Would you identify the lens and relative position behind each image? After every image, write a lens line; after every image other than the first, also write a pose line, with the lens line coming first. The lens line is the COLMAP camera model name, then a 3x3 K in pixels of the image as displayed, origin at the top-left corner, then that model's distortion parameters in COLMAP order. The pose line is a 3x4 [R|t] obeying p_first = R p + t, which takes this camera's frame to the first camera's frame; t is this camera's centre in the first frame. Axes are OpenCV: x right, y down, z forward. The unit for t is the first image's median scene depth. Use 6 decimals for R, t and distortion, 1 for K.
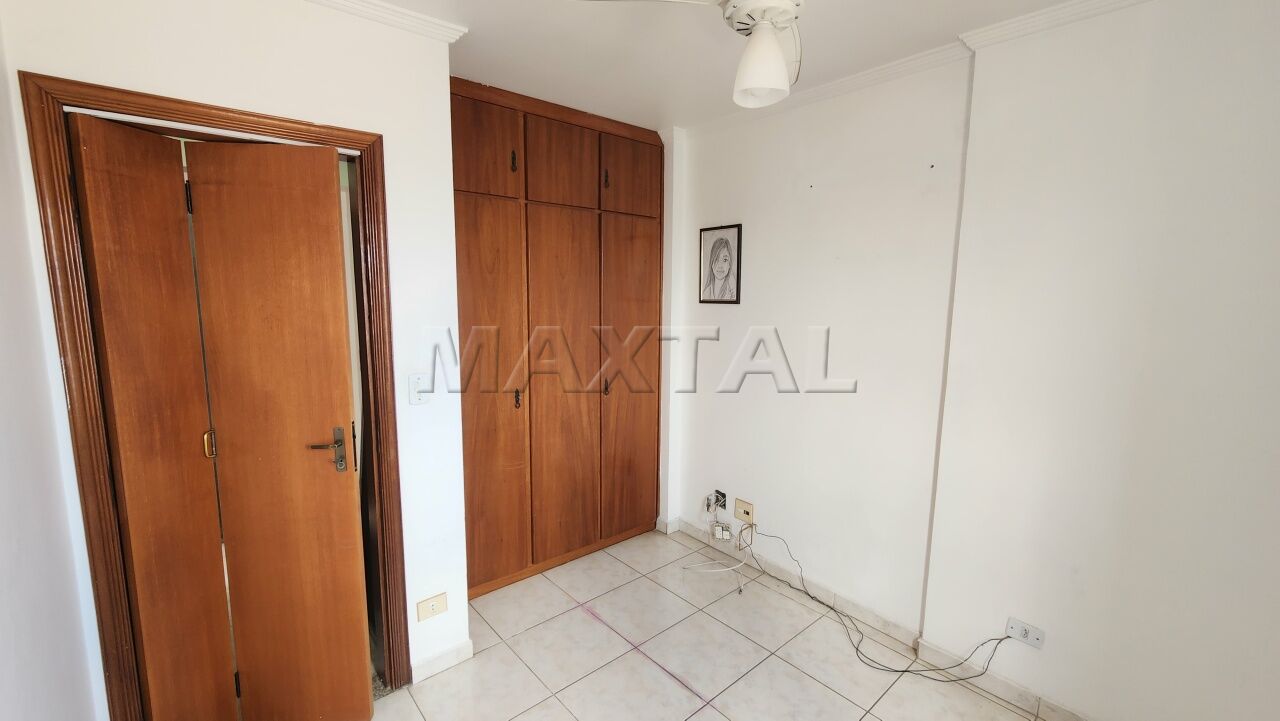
lens RADIAL K [[527.4, 0, 635.6], [0, 527.4, 359.6], [0, 0, 1]] dist [-0.003595, -0.000236]
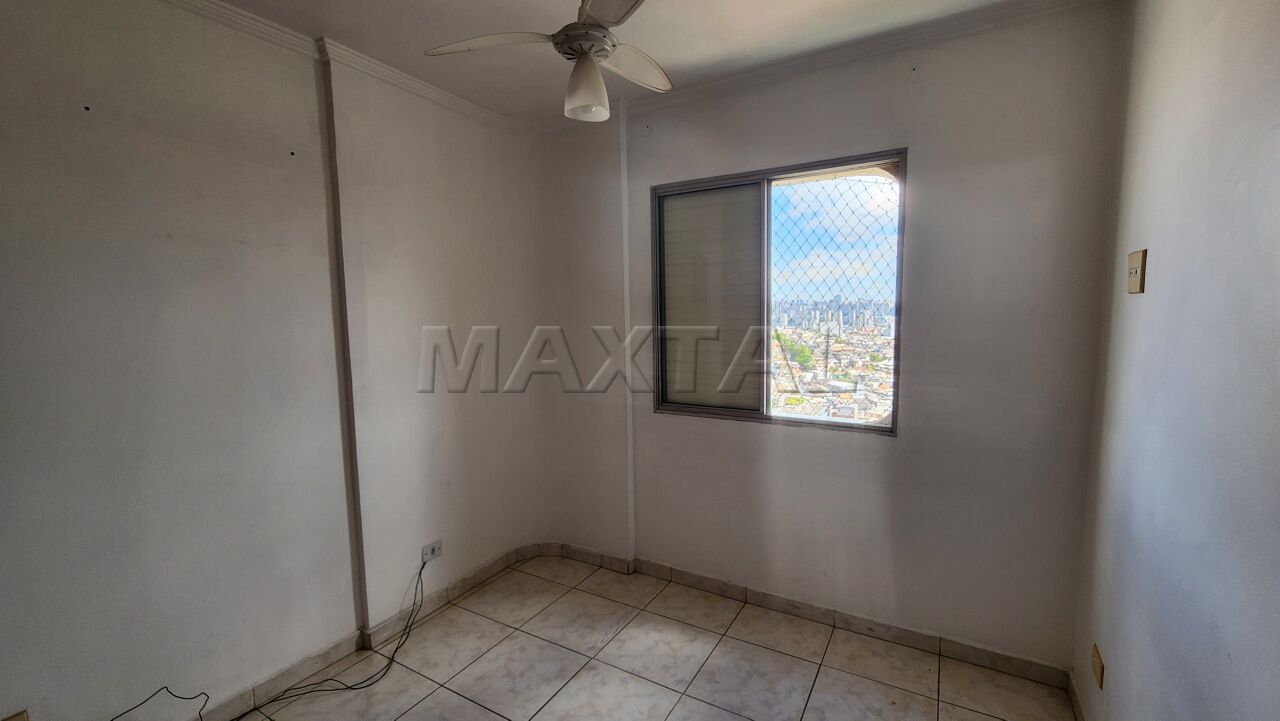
lens RADIAL K [[527.4, 0, 635.6], [0, 527.4, 359.6], [0, 0, 1]] dist [-0.003595, -0.000236]
pose [[-0.316724, -0.107495, 0.942407, -0.626794], [0.139130, 0.977546, 0.158262, -0.092880], [-0.938258, 0.181243, -0.294656, 0.821192]]
